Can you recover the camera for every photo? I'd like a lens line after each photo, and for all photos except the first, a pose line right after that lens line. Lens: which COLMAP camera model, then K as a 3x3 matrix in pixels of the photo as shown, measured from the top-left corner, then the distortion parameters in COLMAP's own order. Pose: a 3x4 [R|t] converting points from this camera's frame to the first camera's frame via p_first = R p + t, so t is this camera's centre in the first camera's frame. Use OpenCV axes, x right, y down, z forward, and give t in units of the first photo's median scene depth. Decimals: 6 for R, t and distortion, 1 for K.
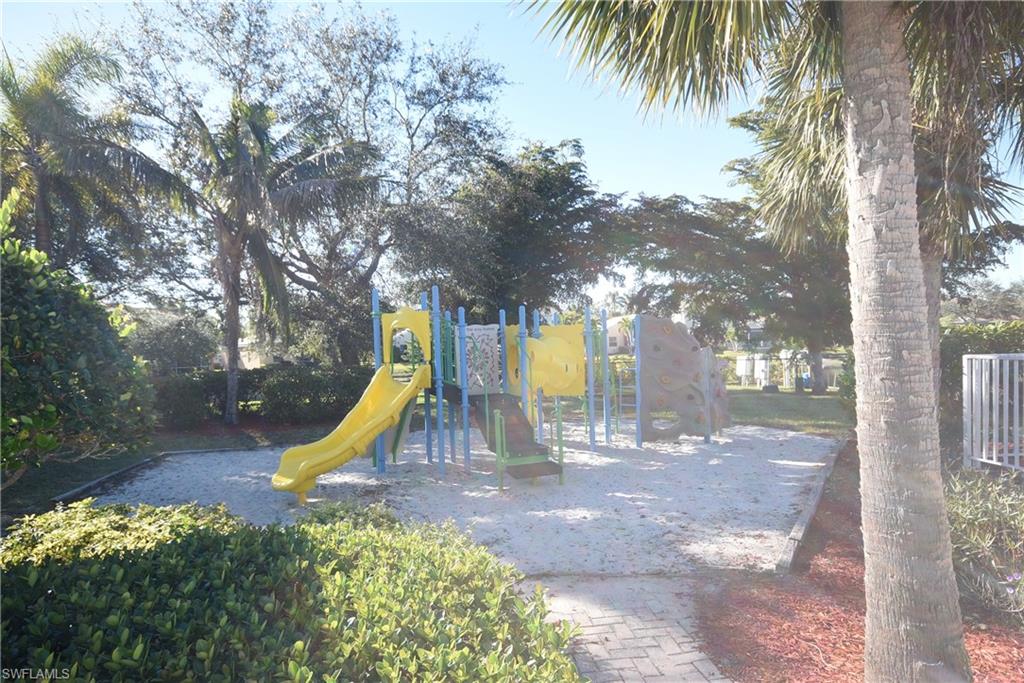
lens RADIAL K [[709.3, 0, 512.0], [0, 709.3, 341.5], [0, 0, 1]] dist [0.000404, -0.000305]
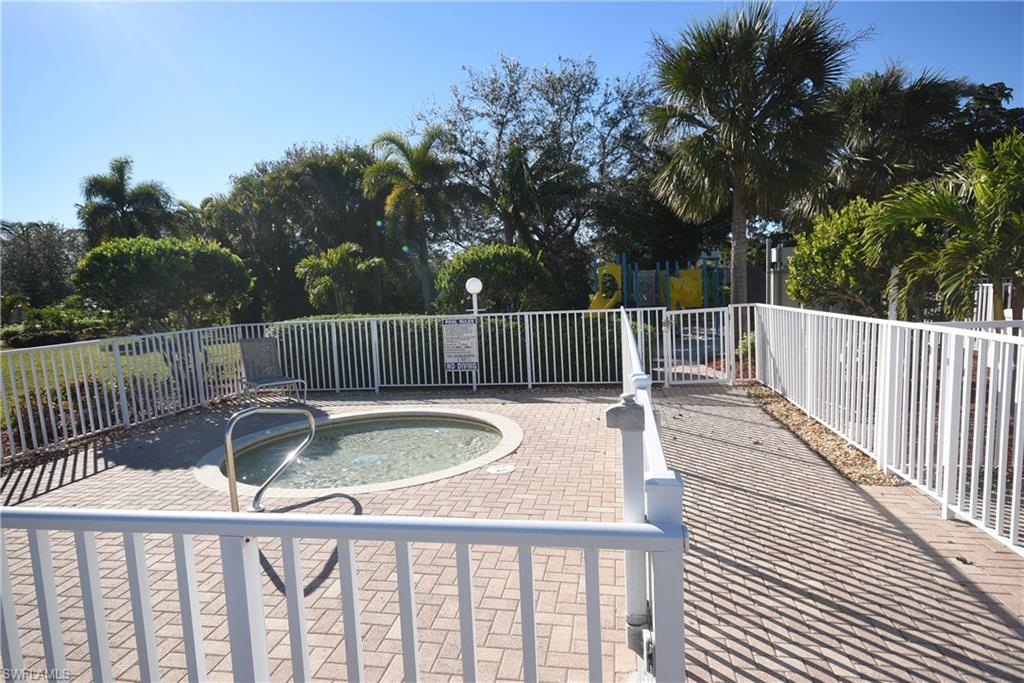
lens RADIAL K [[563.1, 0, 512.0], [0, 563.1, 341.5], [0, 0, 1]] dist [0.014696, 0.001892]
pose [[0.959695, 0.019704, -0.280352, 0.021289], [0.012768, 0.993453, 0.113529, -0.005552], [0.280753, -0.112533, 0.953160, -0.320543]]
